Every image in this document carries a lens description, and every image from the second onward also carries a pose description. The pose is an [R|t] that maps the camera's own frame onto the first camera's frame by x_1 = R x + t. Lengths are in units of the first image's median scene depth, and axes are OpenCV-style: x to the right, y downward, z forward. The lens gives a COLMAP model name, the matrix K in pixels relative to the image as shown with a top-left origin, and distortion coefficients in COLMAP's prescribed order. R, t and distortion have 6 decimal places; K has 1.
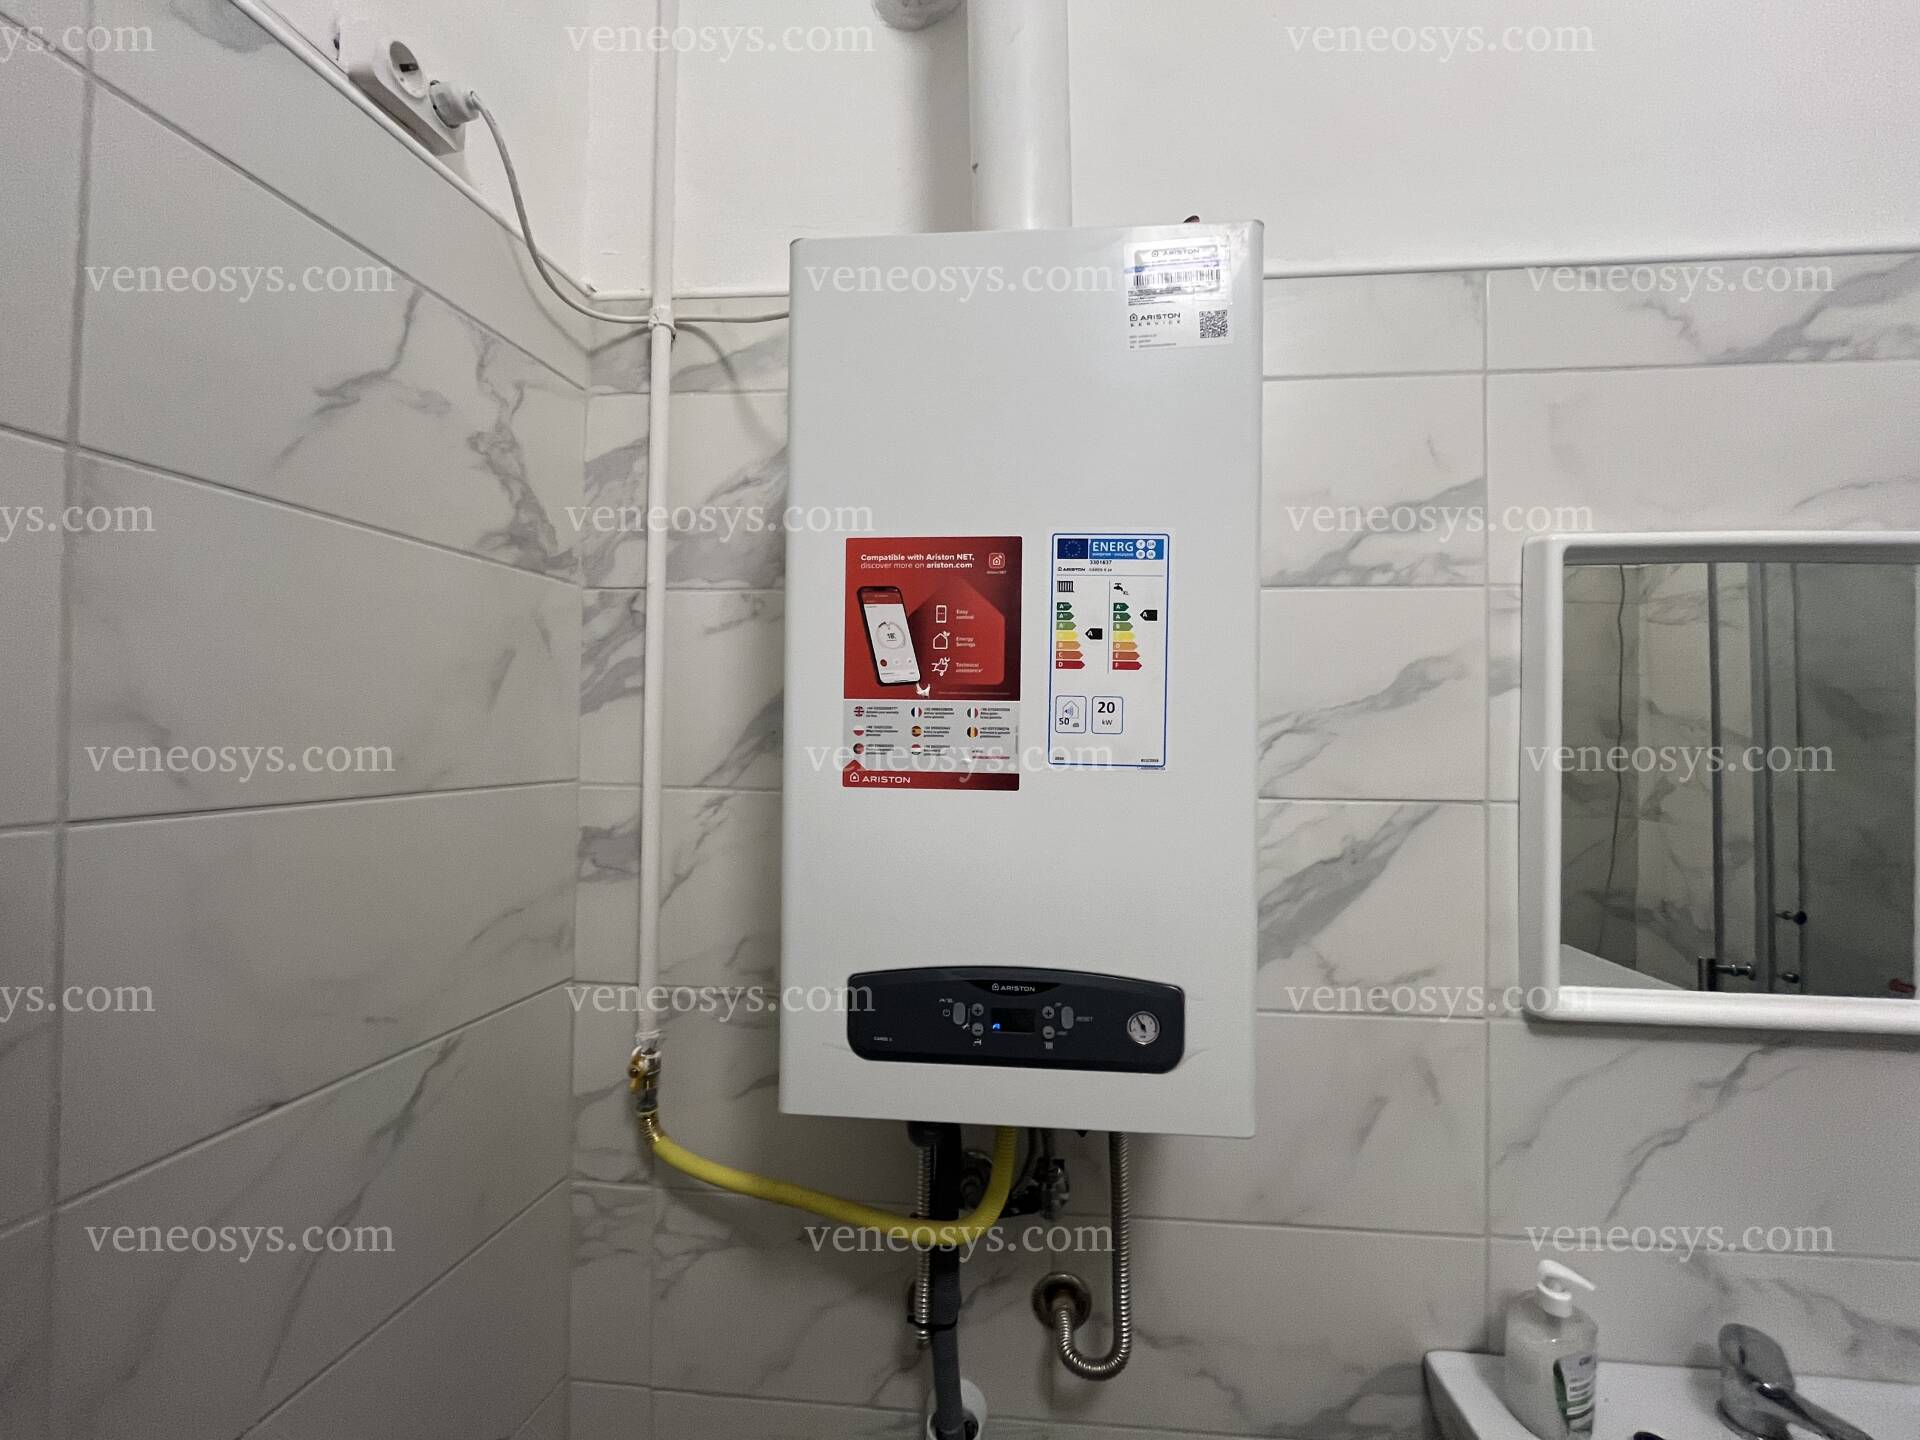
lens RADIAL K [[781.5, 0, 967.1], [0, 781.5, 714.3], [0, 0, 1]] dist [-0.006518, 0.001811]
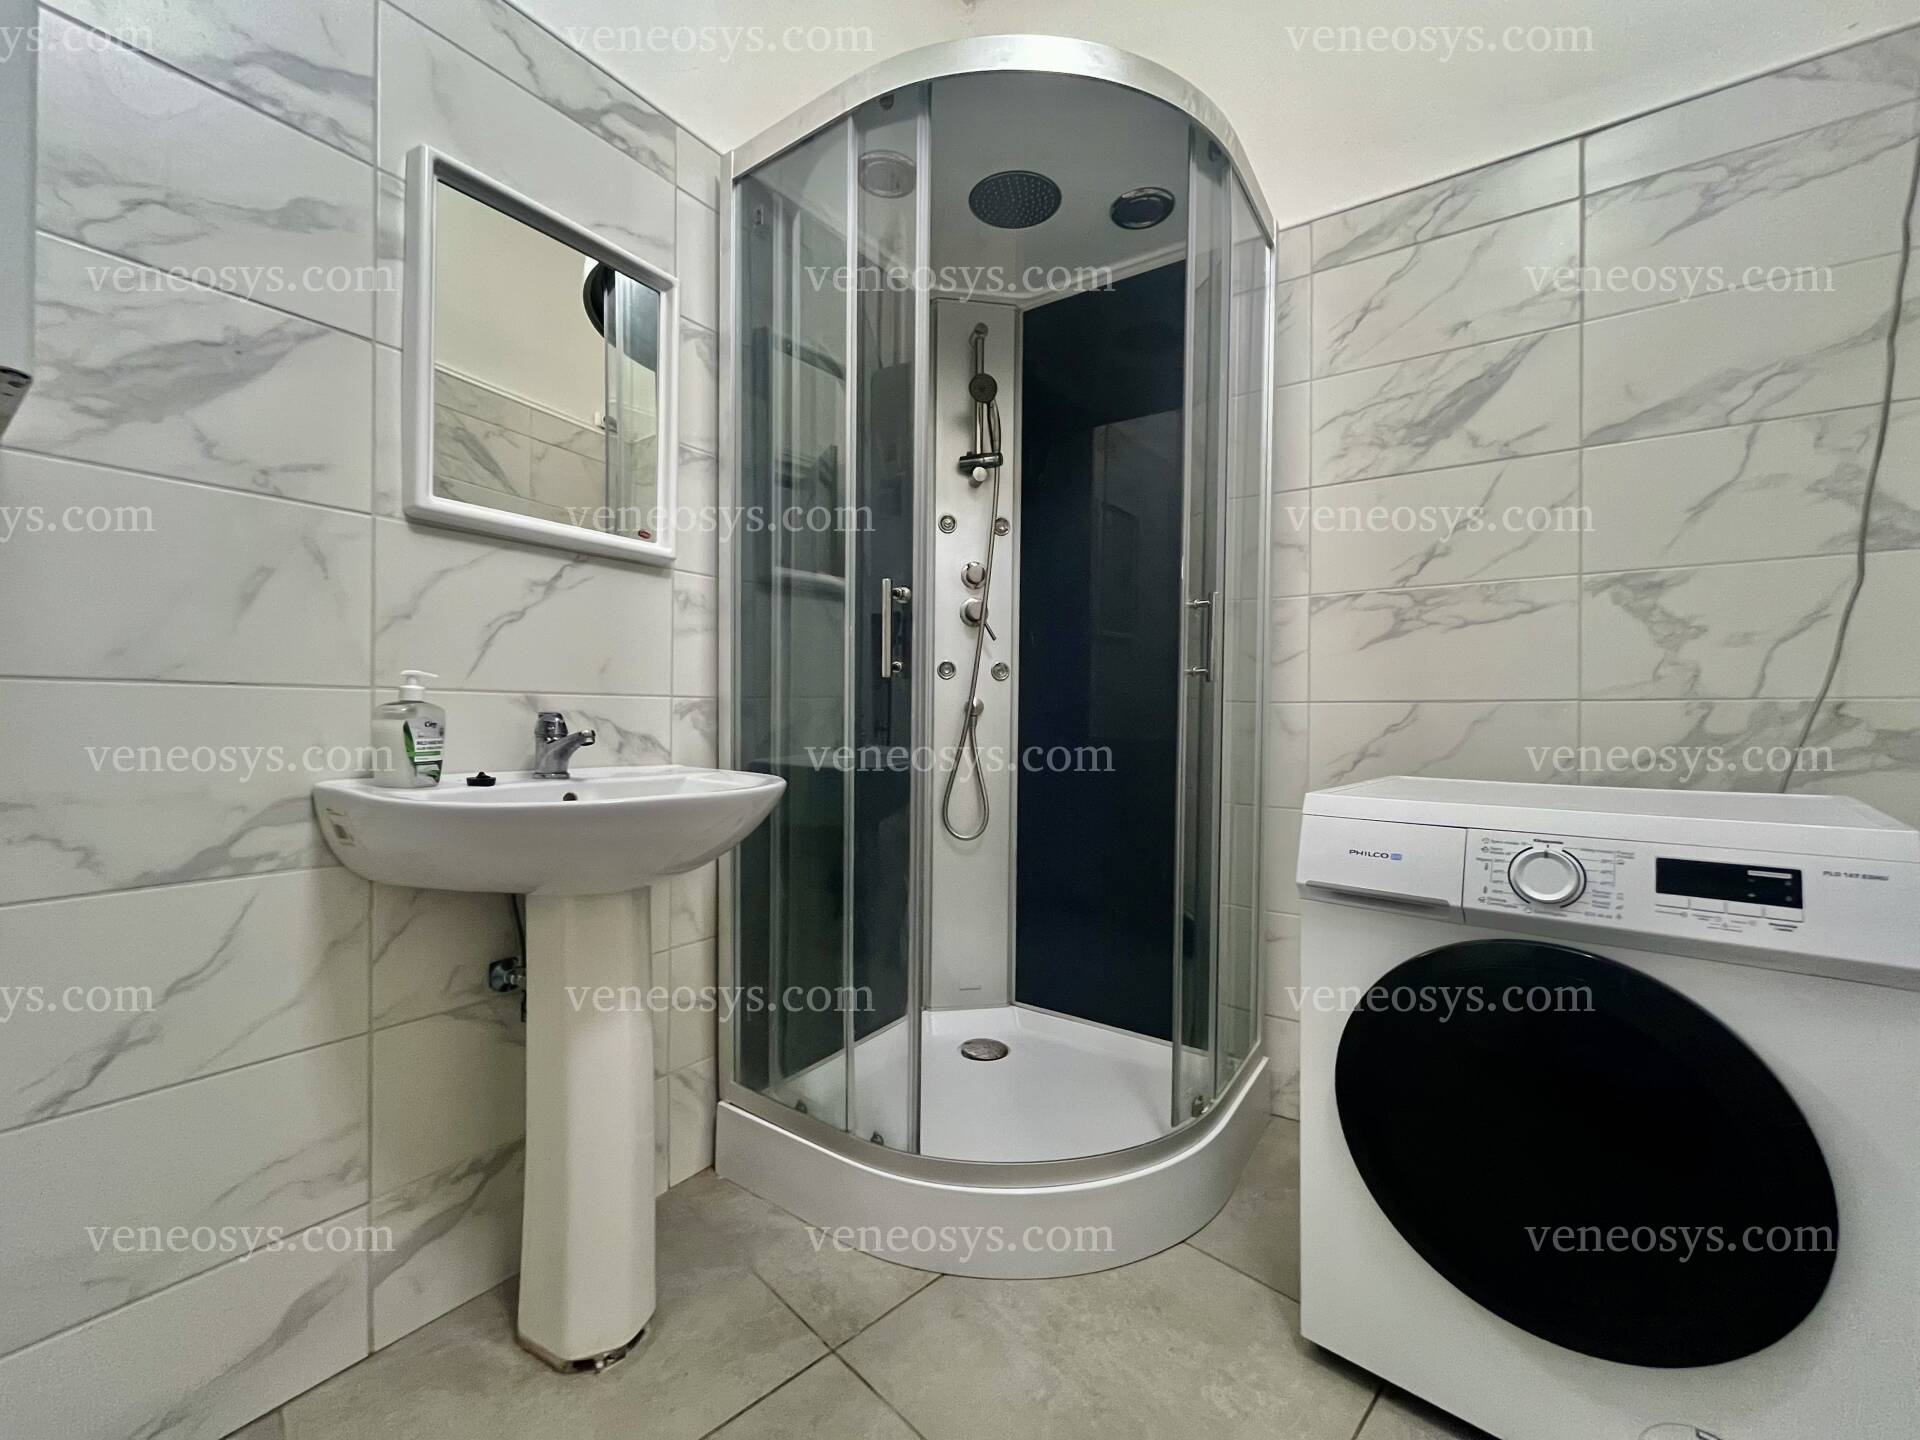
lens RADIAL K [[781.5, 0, 957.9], [0, 781.5, 716.7], [0, 0, 1]] dist [-0.006518, 0.001811]
pose [[0.511460, -0.004284, 0.859296, 0.066387], [-0.017783, 0.999721, 0.015568, 0.685006], [-0.859123, -0.023243, 0.511241, -0.470417]]
